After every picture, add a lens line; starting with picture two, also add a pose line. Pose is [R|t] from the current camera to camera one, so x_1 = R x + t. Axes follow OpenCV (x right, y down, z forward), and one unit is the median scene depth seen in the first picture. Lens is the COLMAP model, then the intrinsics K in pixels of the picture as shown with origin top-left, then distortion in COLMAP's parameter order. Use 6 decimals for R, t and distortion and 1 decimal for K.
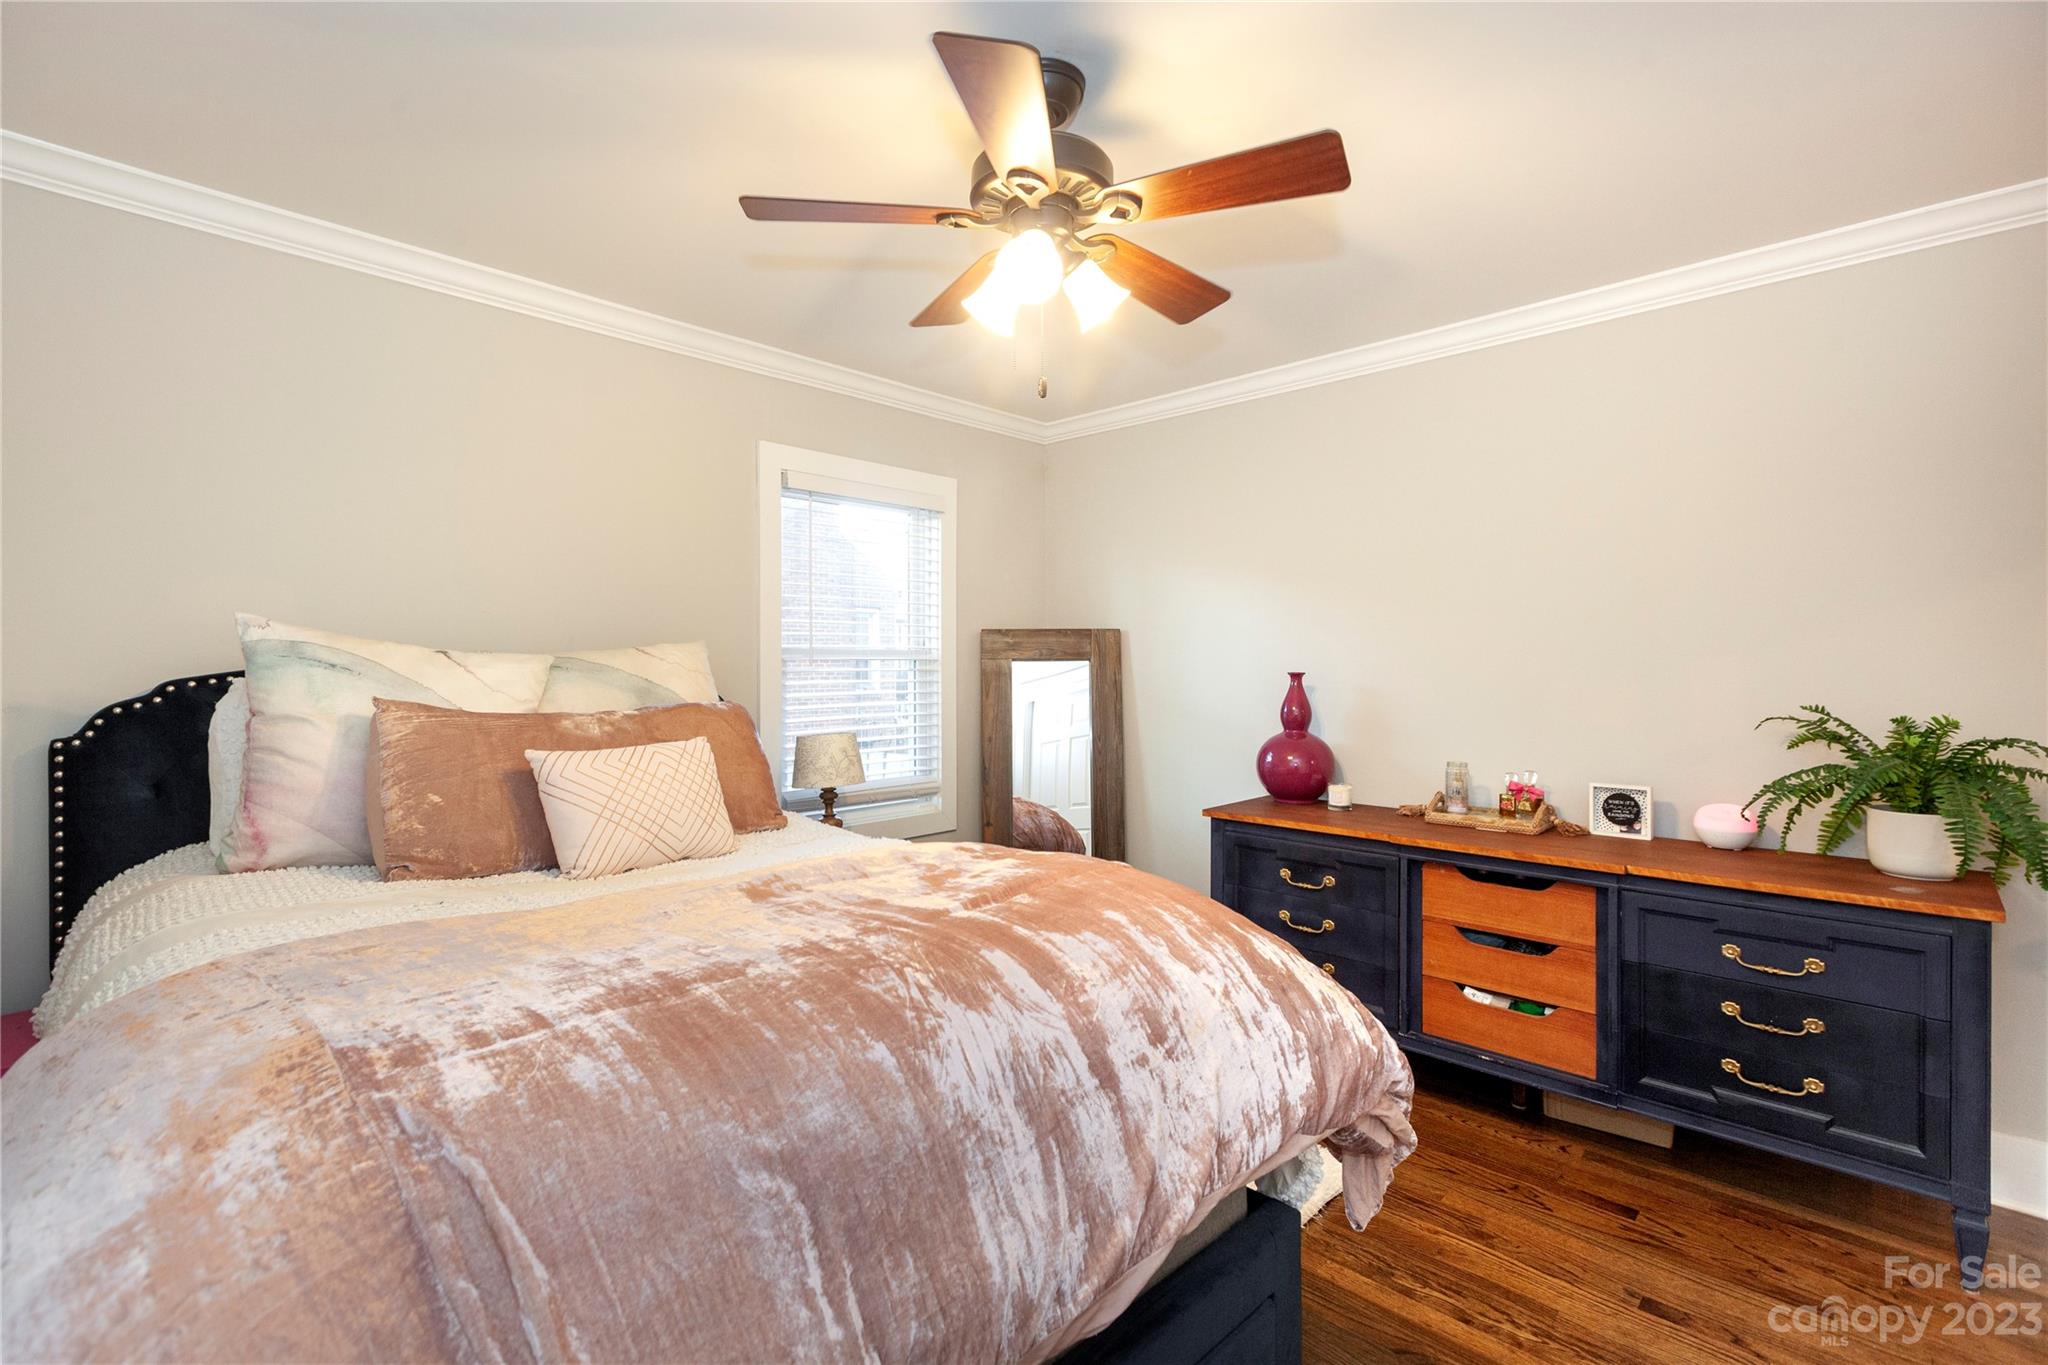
lens RADIAL K [[917.2, 0, 1008.8], [0, 917.2, 668.7], [0, 0, 1]] dist [-0.002464, -0.000946]
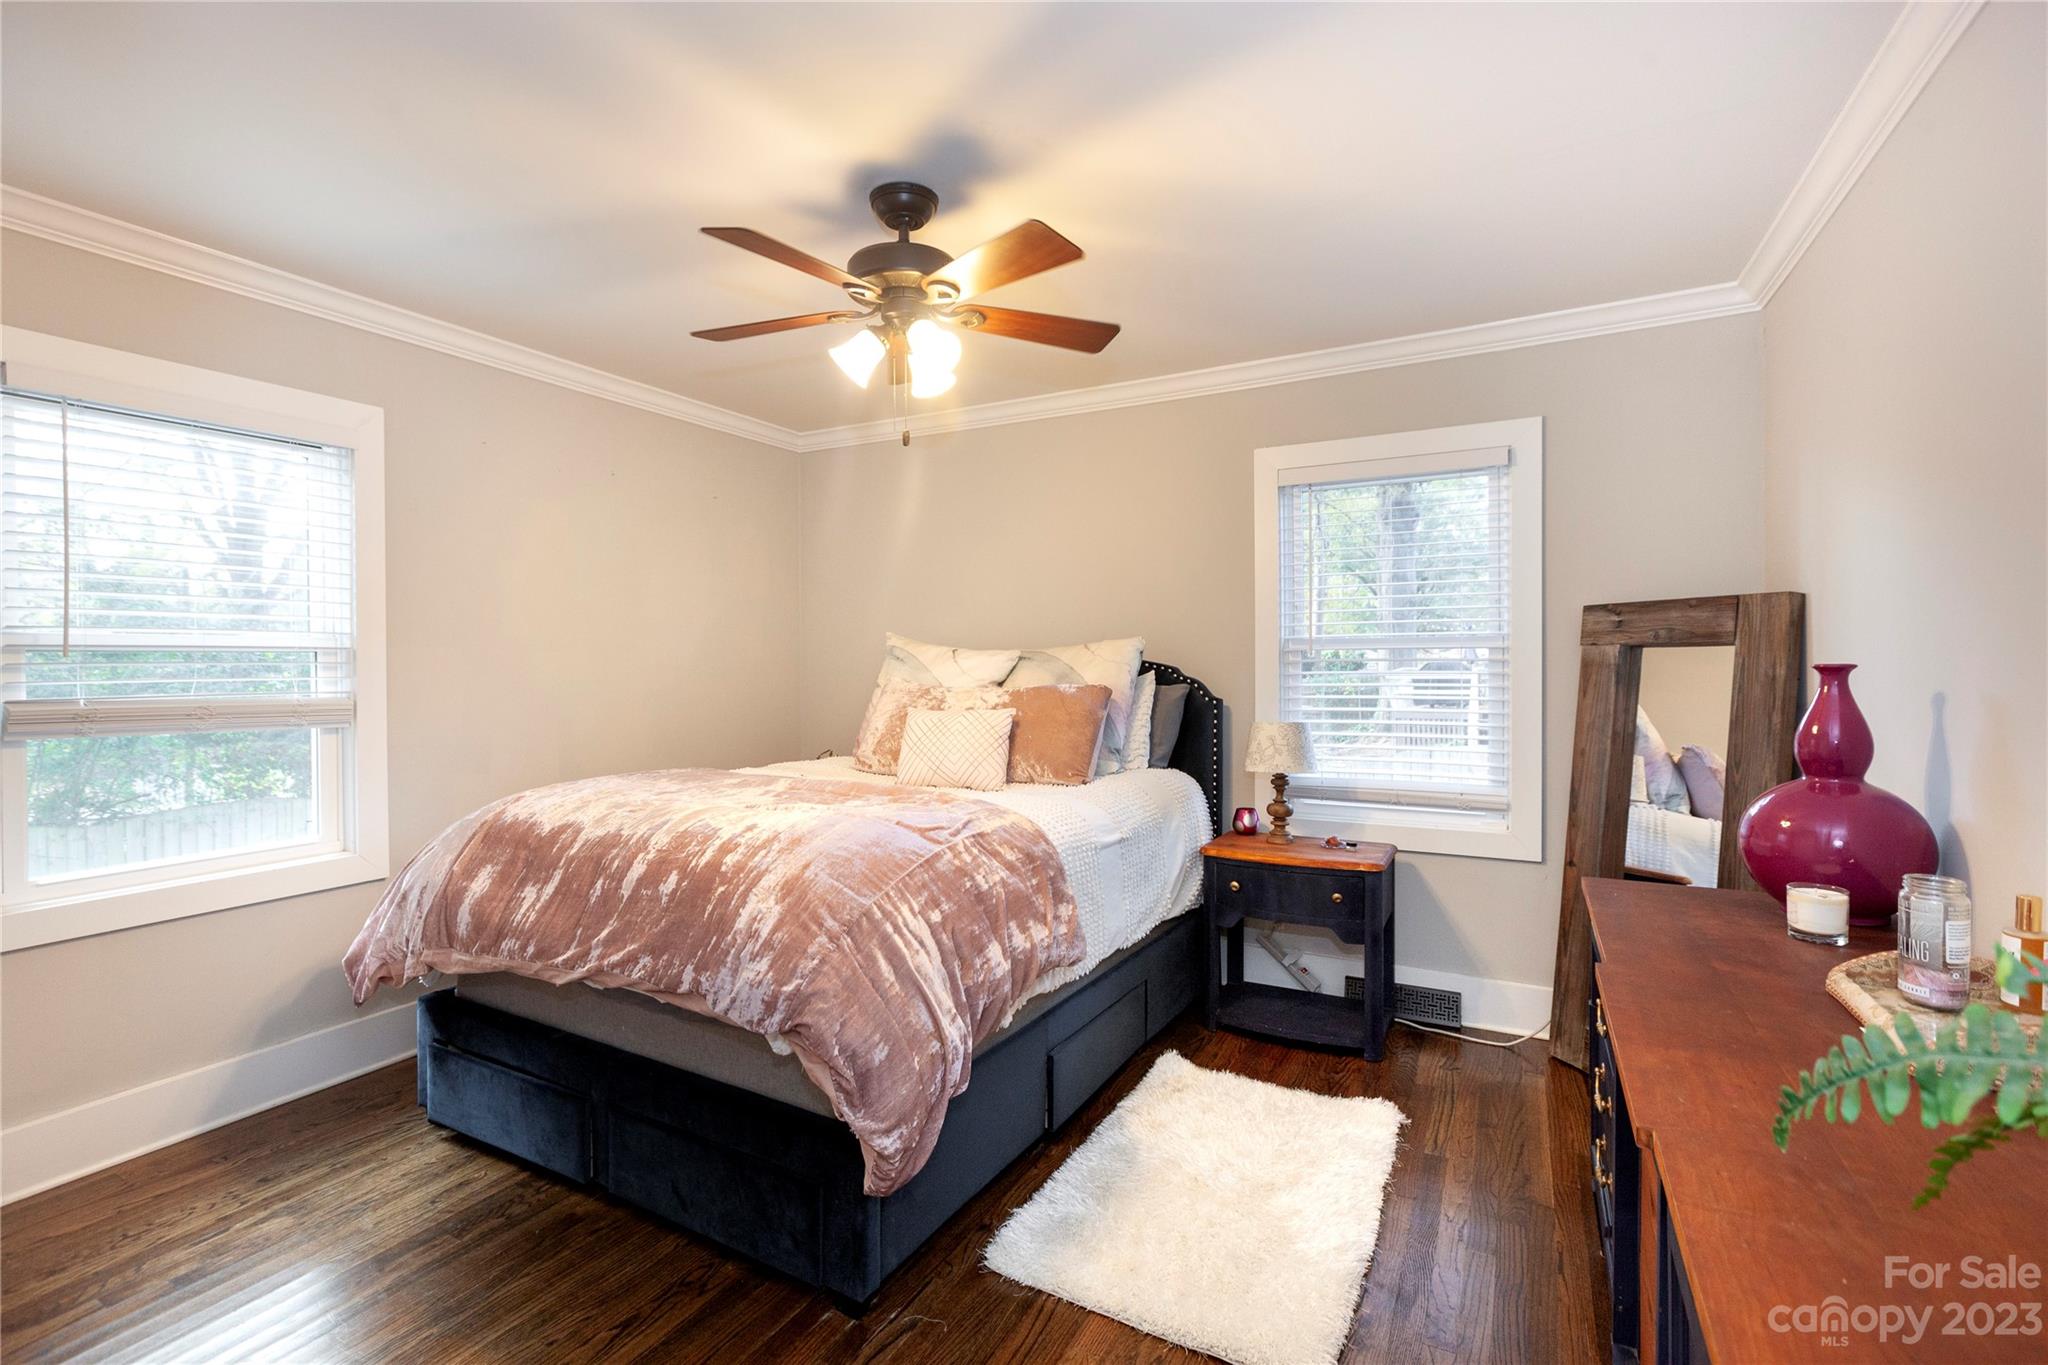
lens RADIAL K [[917.2, 0, 1008.8], [0, 917.2, 668.7], [0, 0, 1]] dist [-0.002464, -0.000946]
pose [[0.280260, 0.008534, -0.959886, 0.563197], [0.001660, 0.999955, 0.009375, 0.000894], [0.959923, -0.004221, 0.280233, 0.334918]]
